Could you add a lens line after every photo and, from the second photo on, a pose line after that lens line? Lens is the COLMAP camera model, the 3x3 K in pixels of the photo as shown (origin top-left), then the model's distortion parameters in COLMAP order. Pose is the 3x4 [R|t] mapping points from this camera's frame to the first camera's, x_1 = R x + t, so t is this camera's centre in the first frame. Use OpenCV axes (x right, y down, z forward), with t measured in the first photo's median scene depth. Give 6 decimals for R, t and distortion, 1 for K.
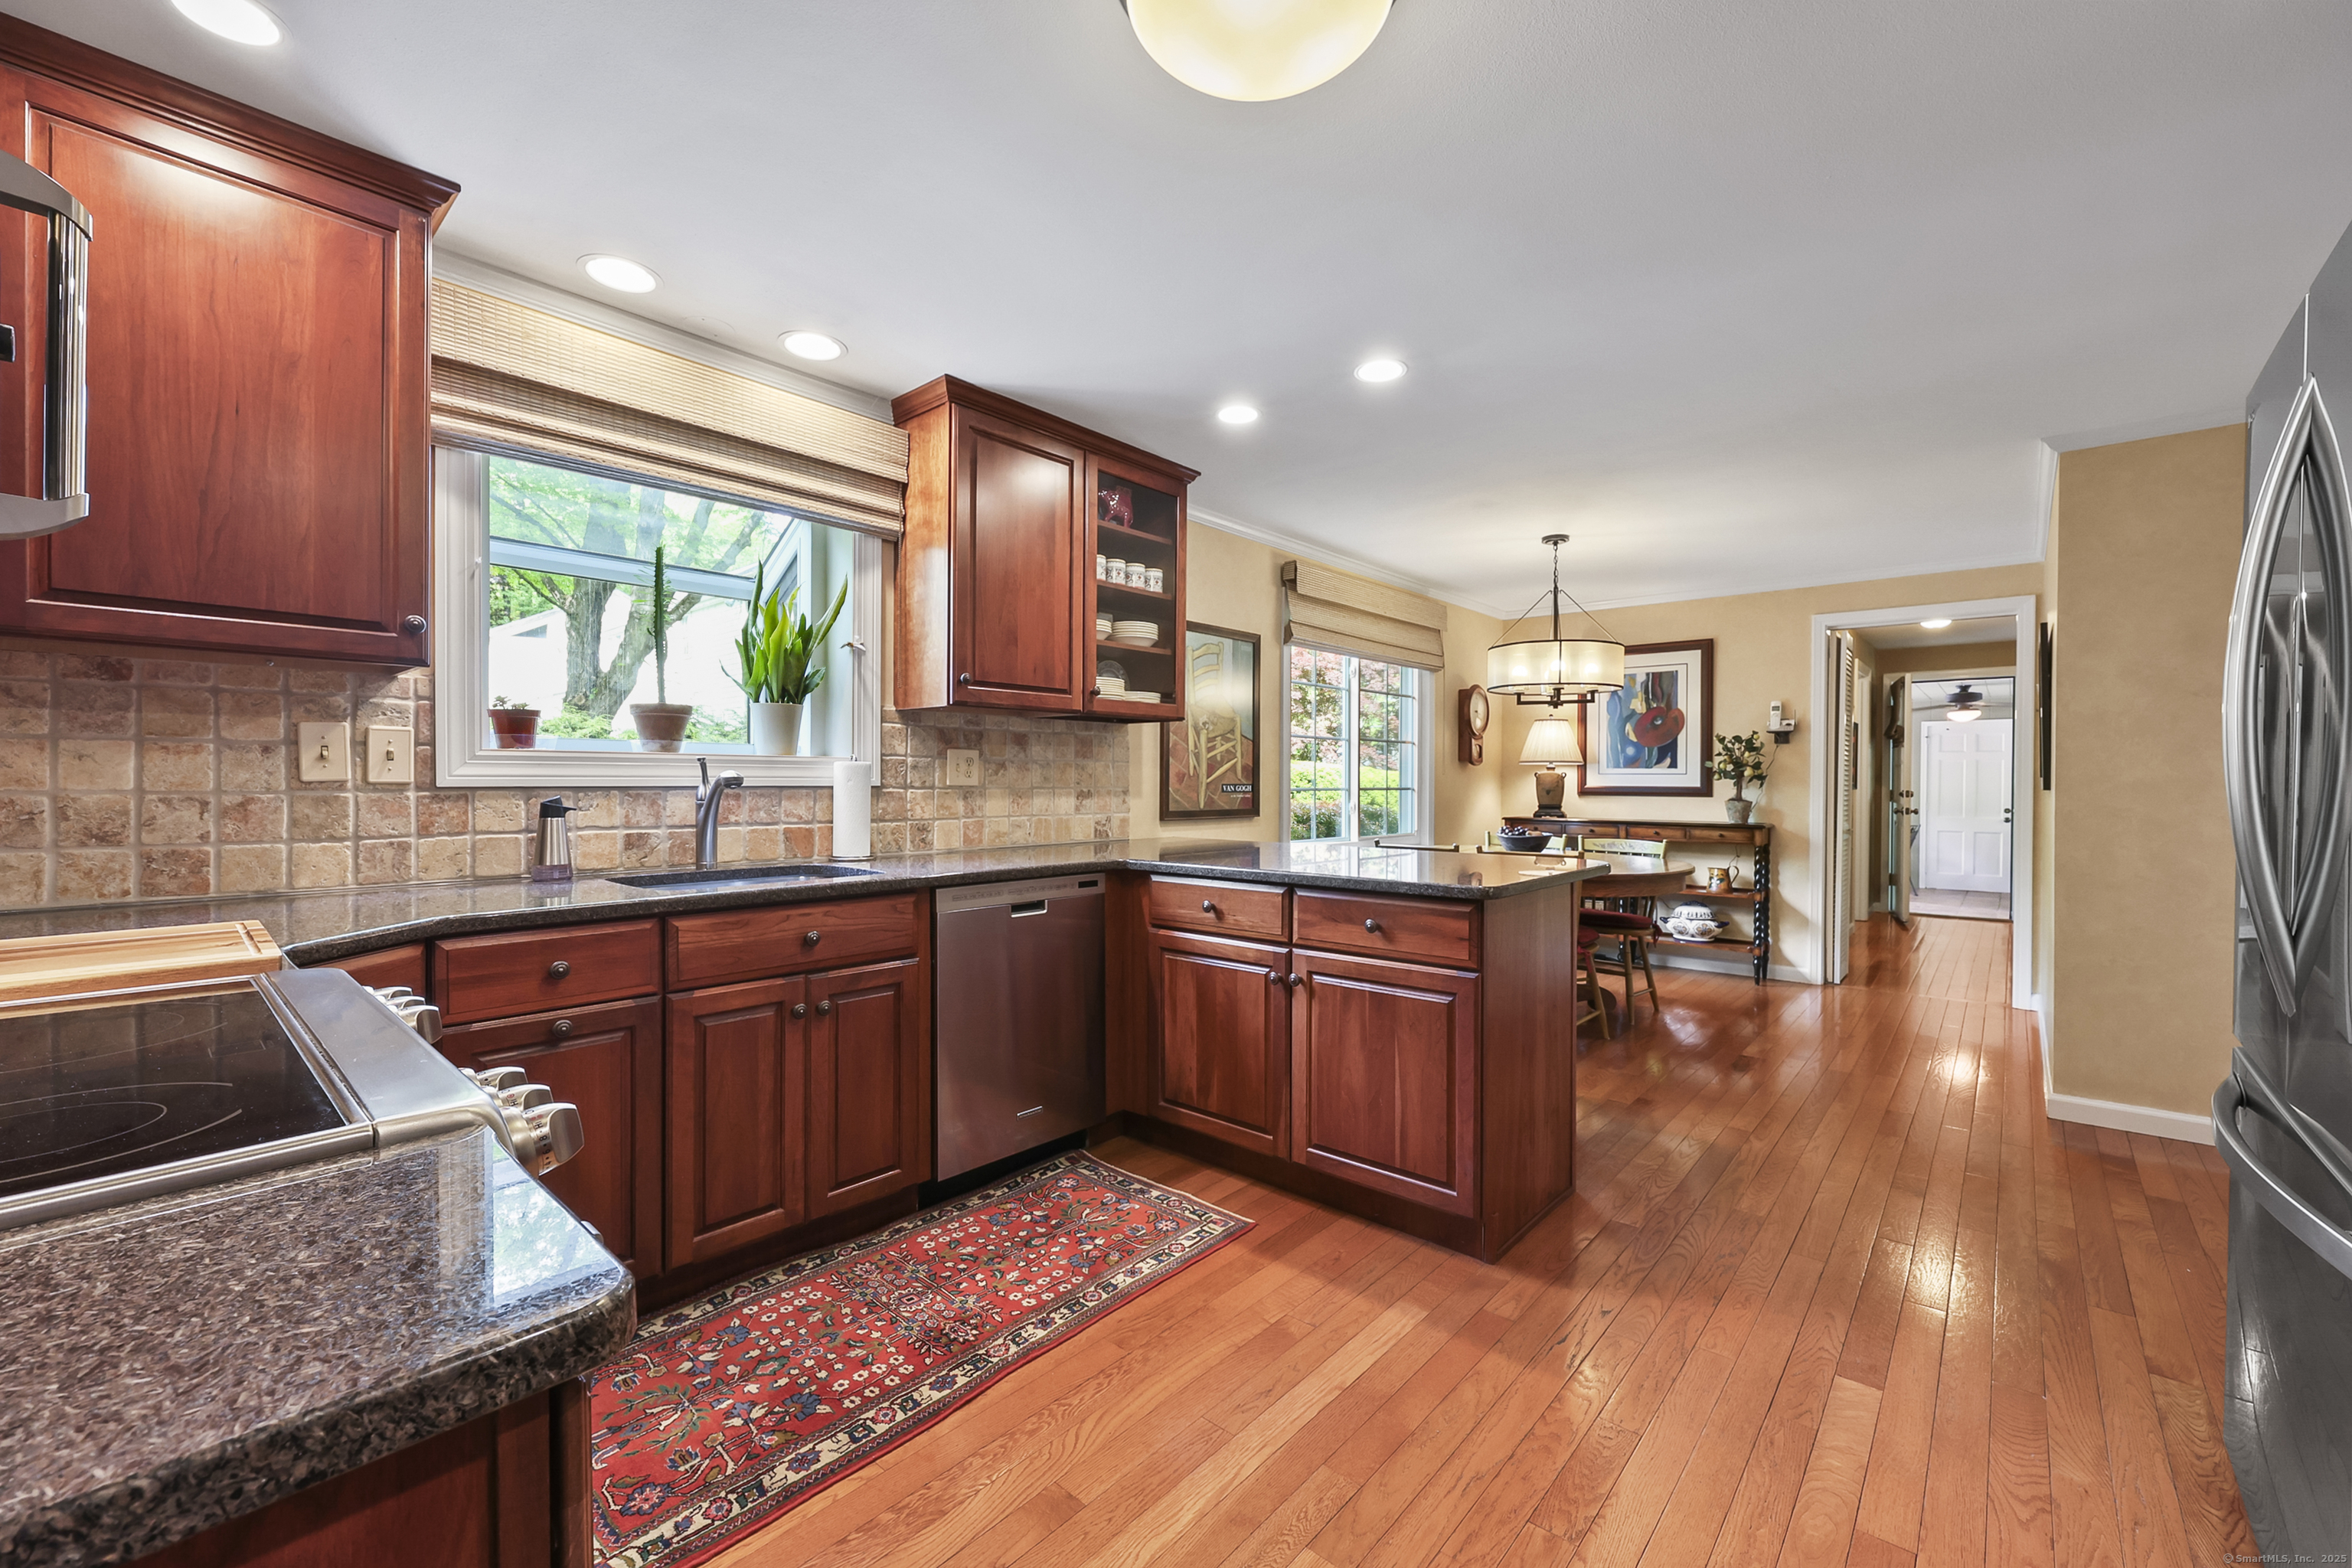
lens RADIAL K [[951.6, 0, 1174.3], [0, 951.6, 786.8], [0, 0, 1]] dist [-0.004107, 0.000113]
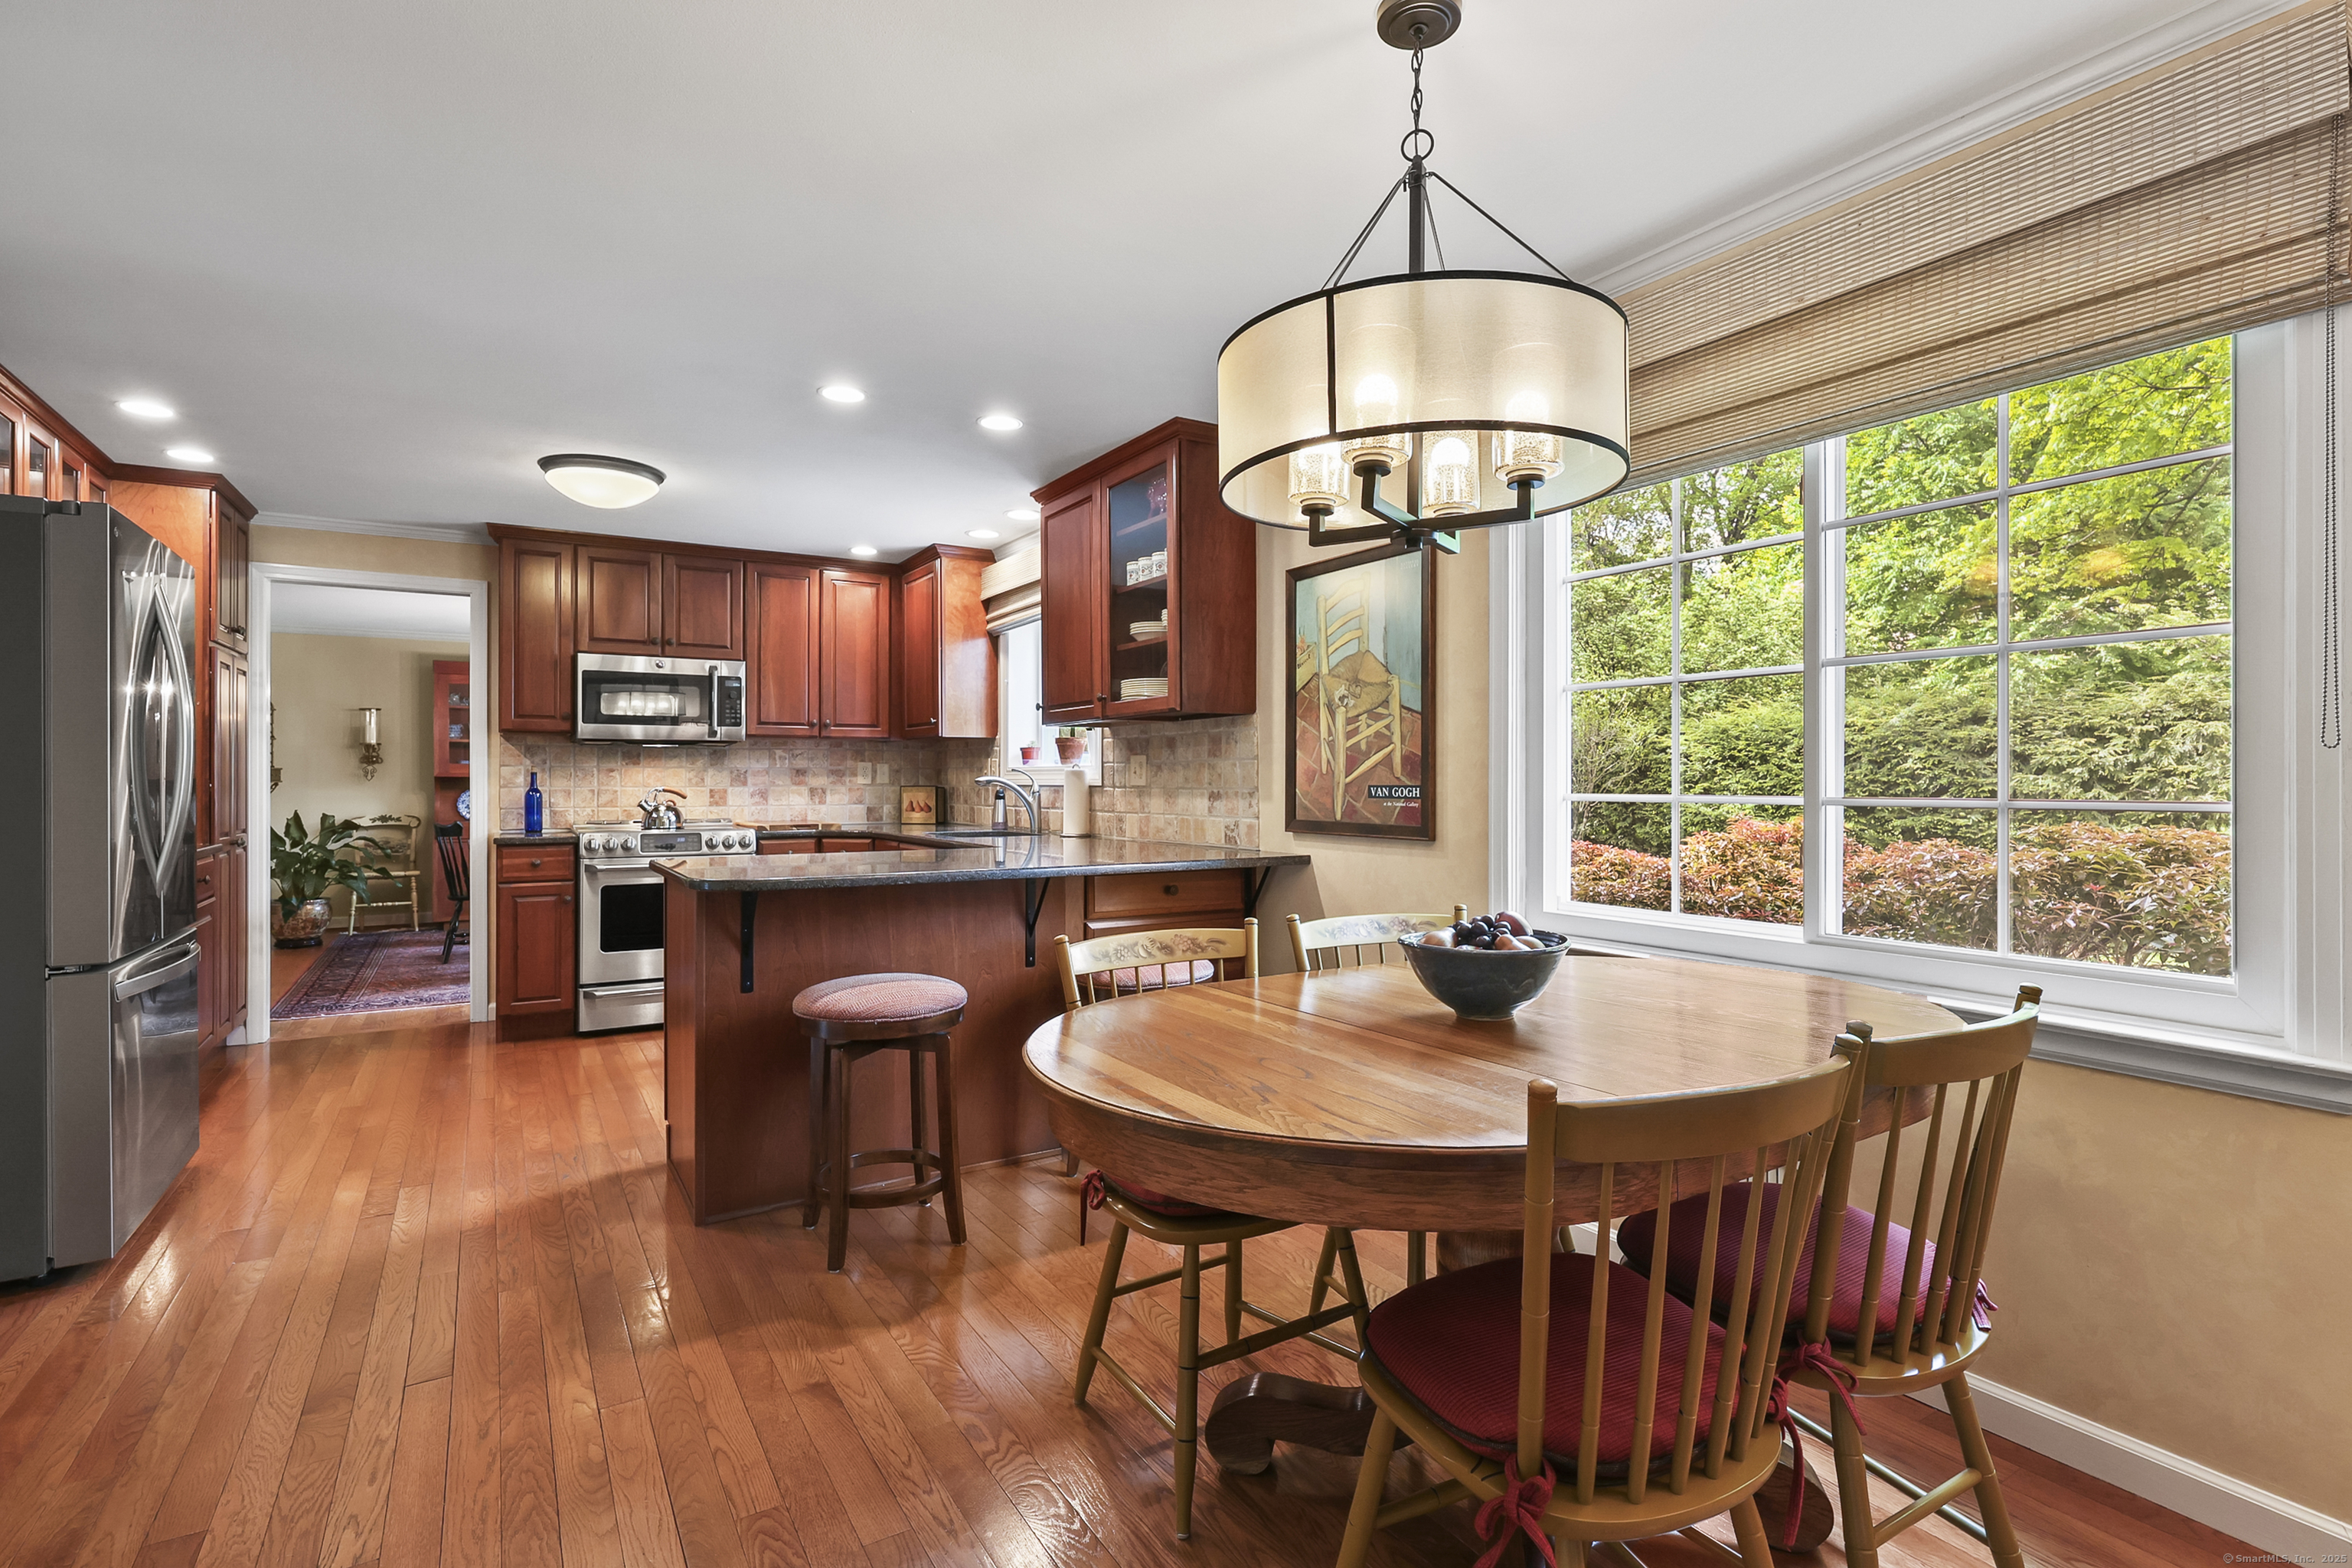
lens RADIAL K [[1149.6, 0, 1175.6], [0, 1149.6, 783.9], [0, 0, 1]] dist [0.000785, 0.000037]
pose [[-0.300759, -0.000984, -0.953700, 0.972260], [-0.005223, 0.999986, 0.000615, -0.003962], [0.953686, 0.005166, -0.300760, 1.265608]]
